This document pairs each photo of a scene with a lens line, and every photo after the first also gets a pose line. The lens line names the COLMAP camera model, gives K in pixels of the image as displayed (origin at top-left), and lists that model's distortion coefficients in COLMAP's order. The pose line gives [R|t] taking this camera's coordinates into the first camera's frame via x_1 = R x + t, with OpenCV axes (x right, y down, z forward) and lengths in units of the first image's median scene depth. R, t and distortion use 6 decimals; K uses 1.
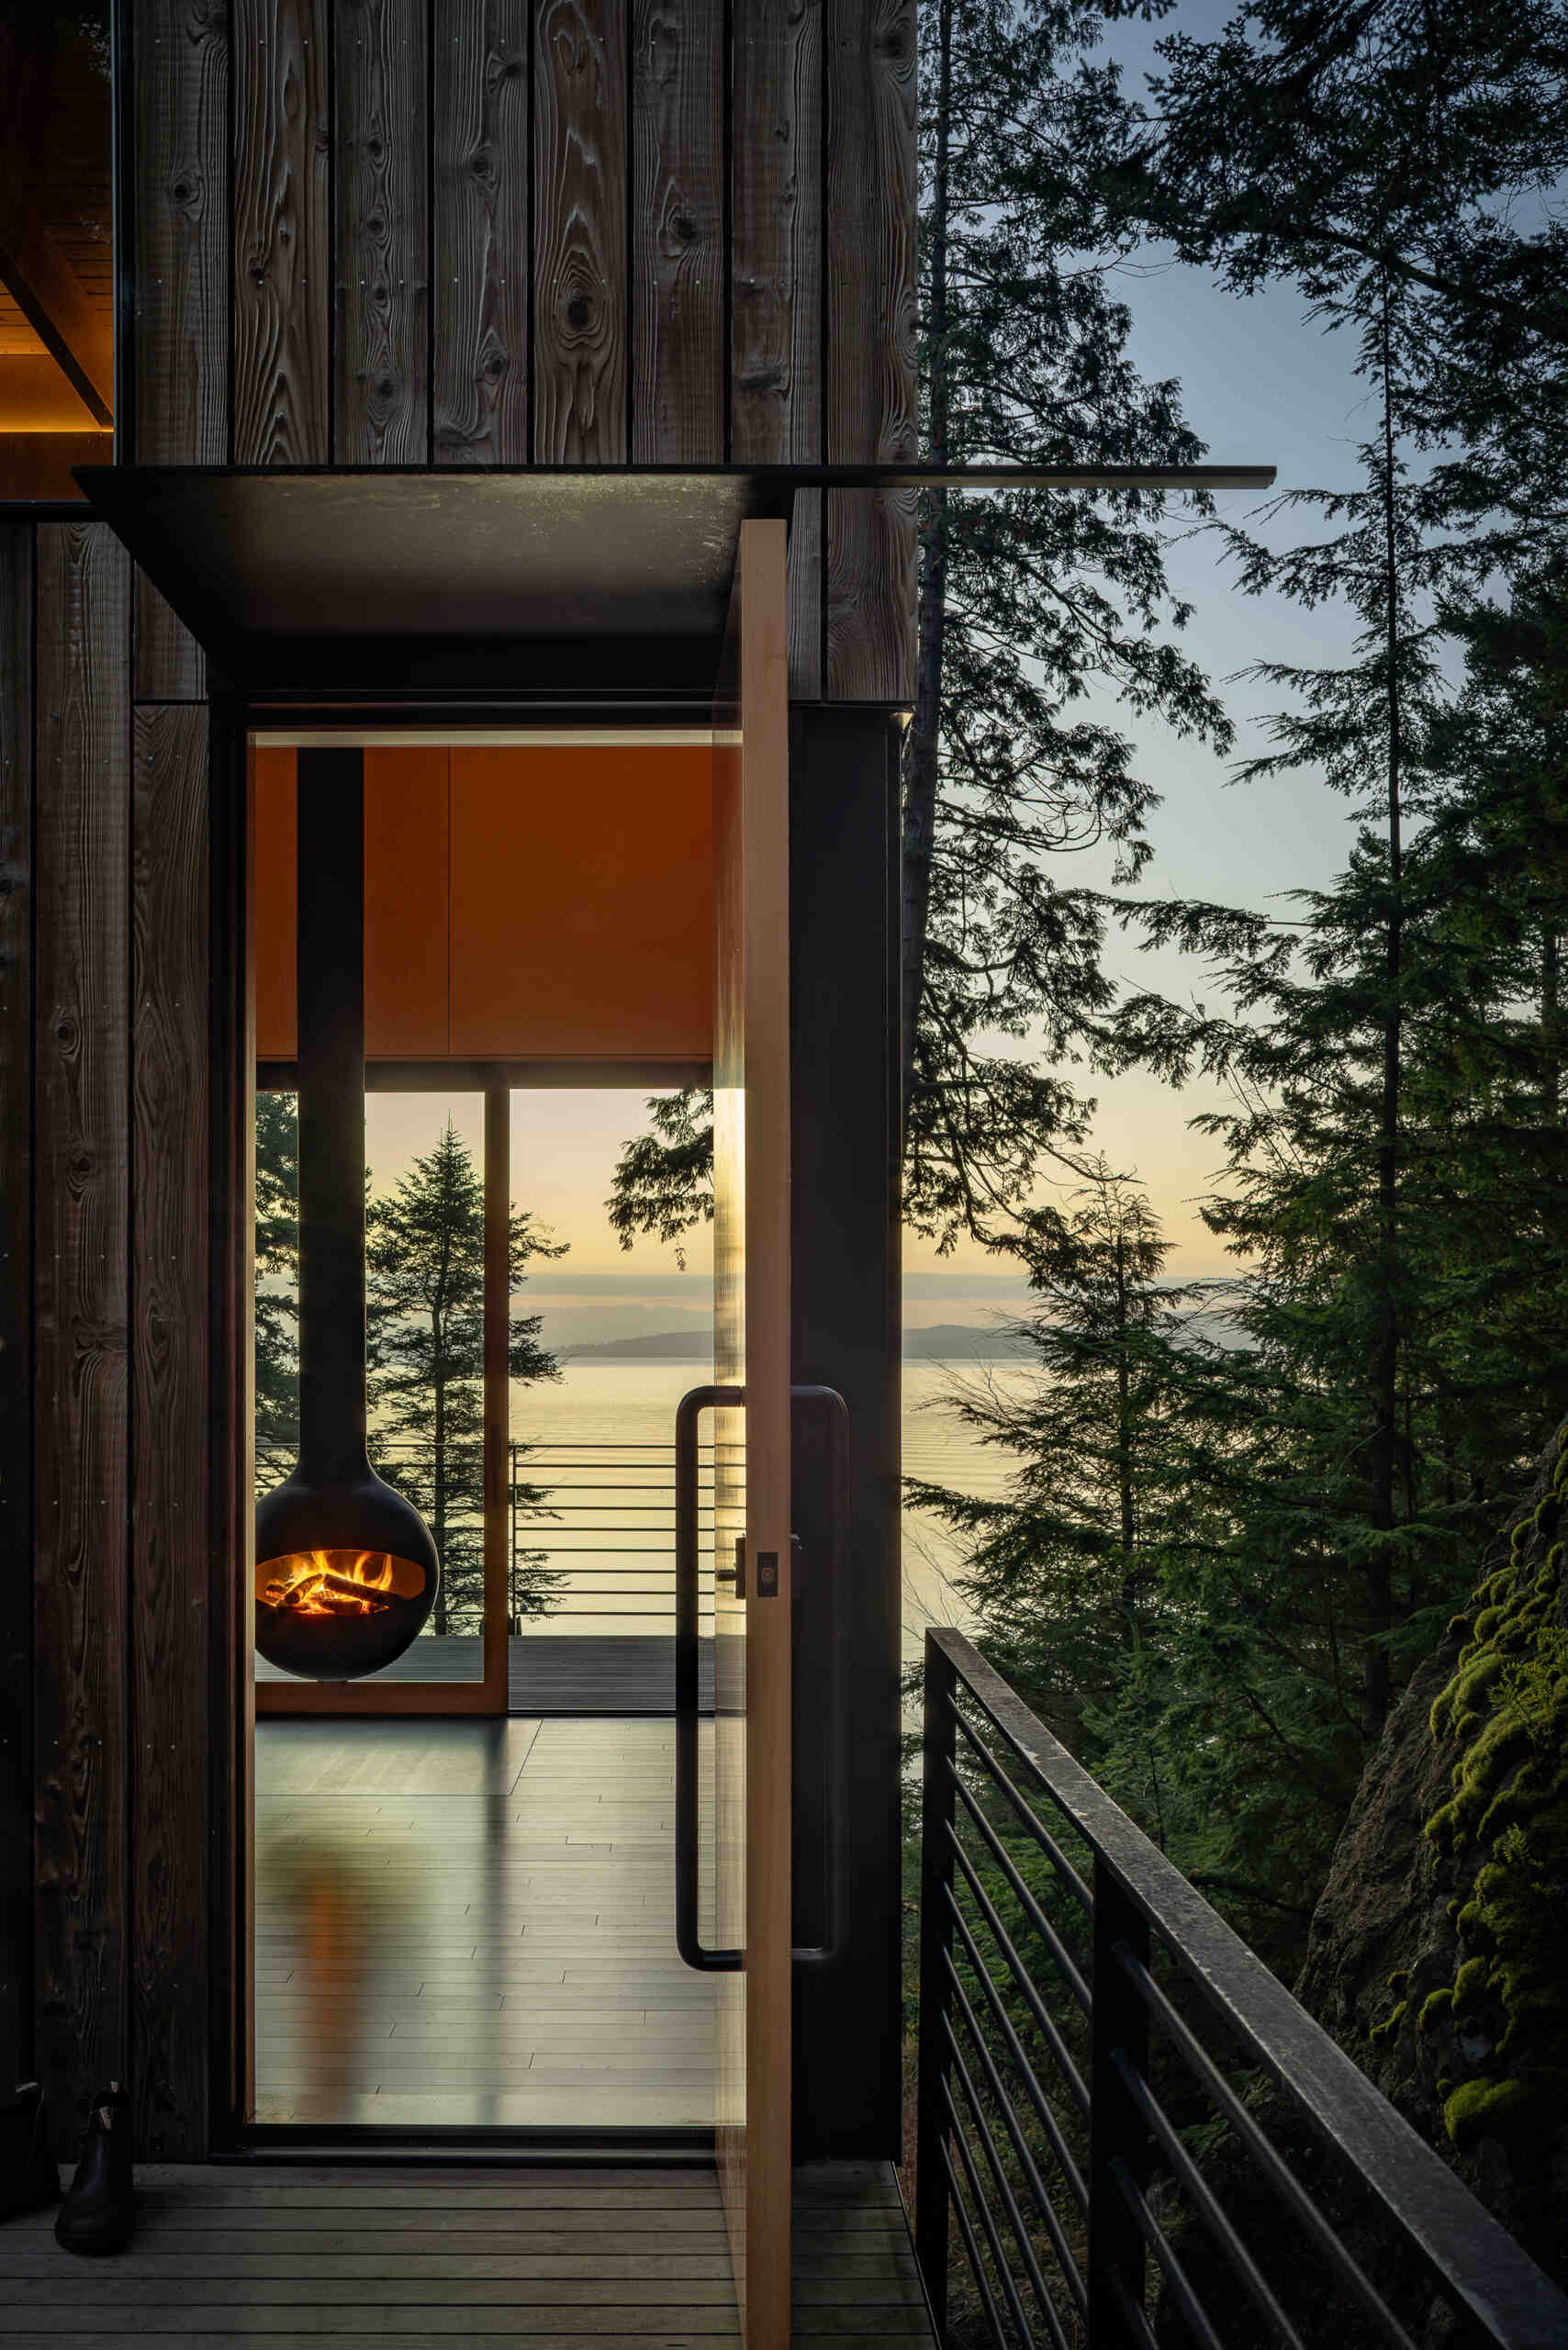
lens RADIAL K [[3485.4, 0, 888.0], [0, 3485.4, 1126.3], [0, 0, 1]] dist [0.107573, 0.005744]
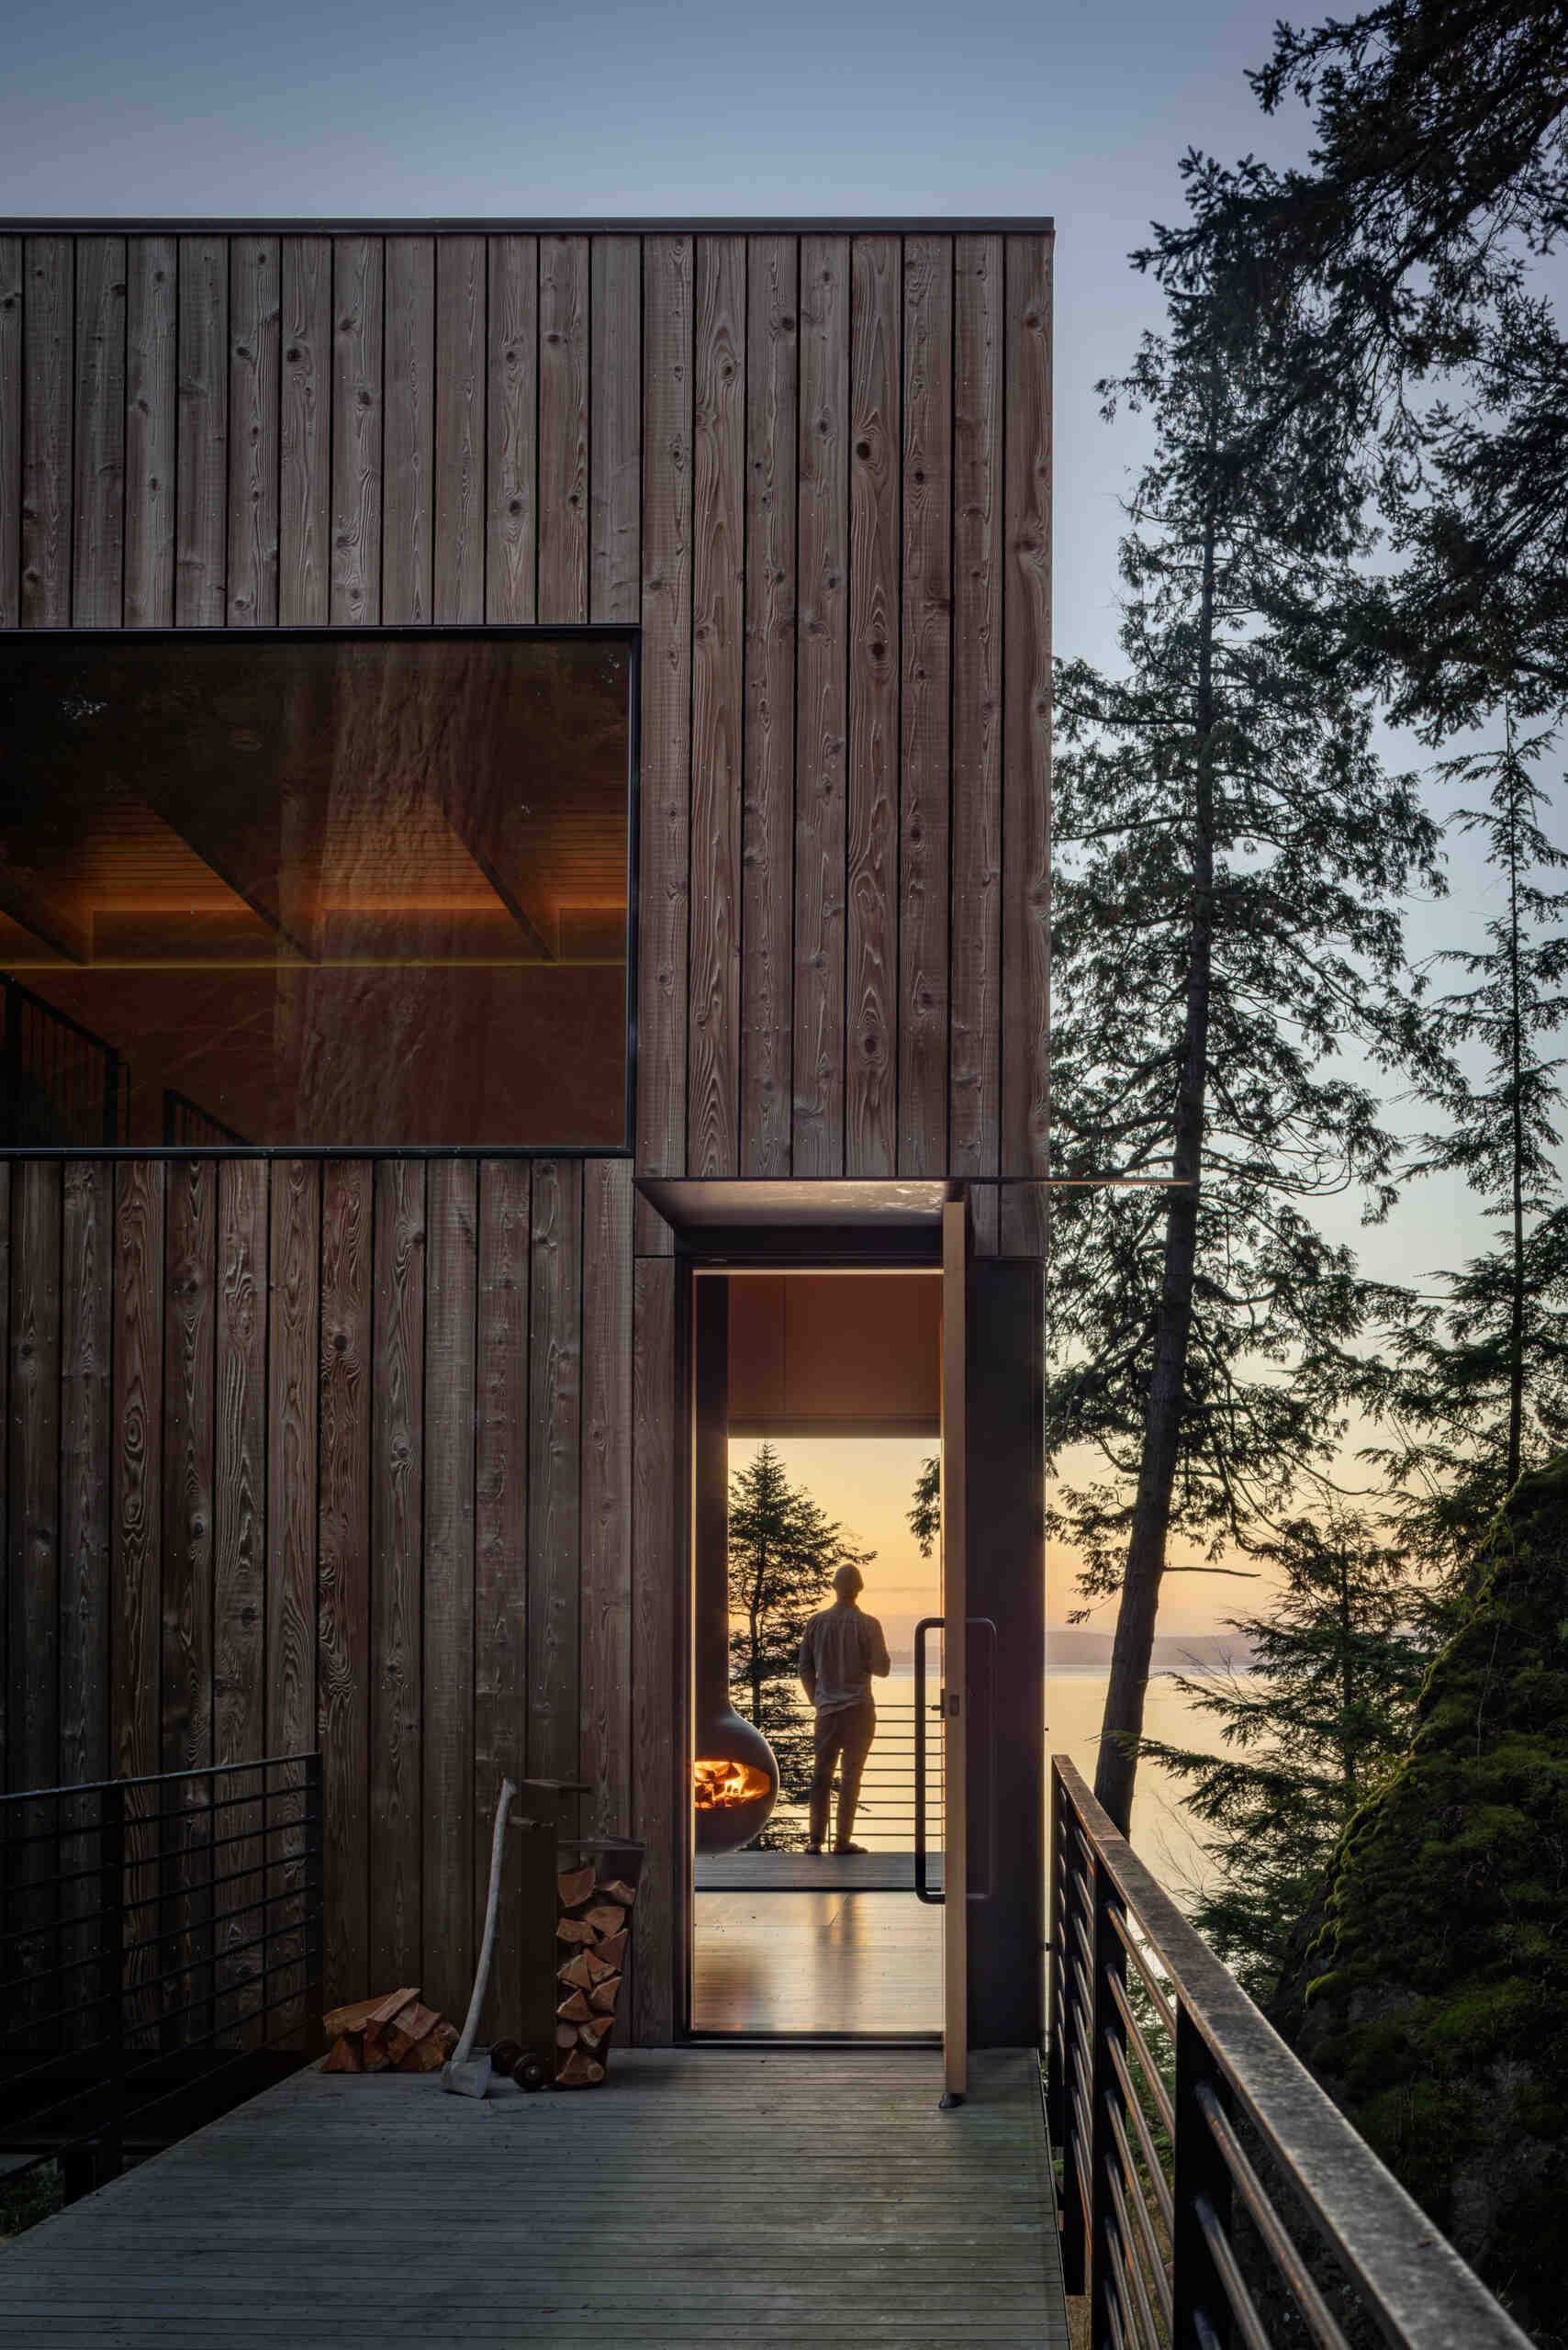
lens RADIAL K [[3485.4, 0, 888.0], [0, 3485.4, 1126.3], [0, 0, 1]] dist [0.107573, 0.005744]
pose [[0.996115, -0.010373, -0.087454, 0.011642], [0.002683, 0.996153, -0.087595, -0.003731], [0.088027, 0.087020, 0.992310, -0.117396]]
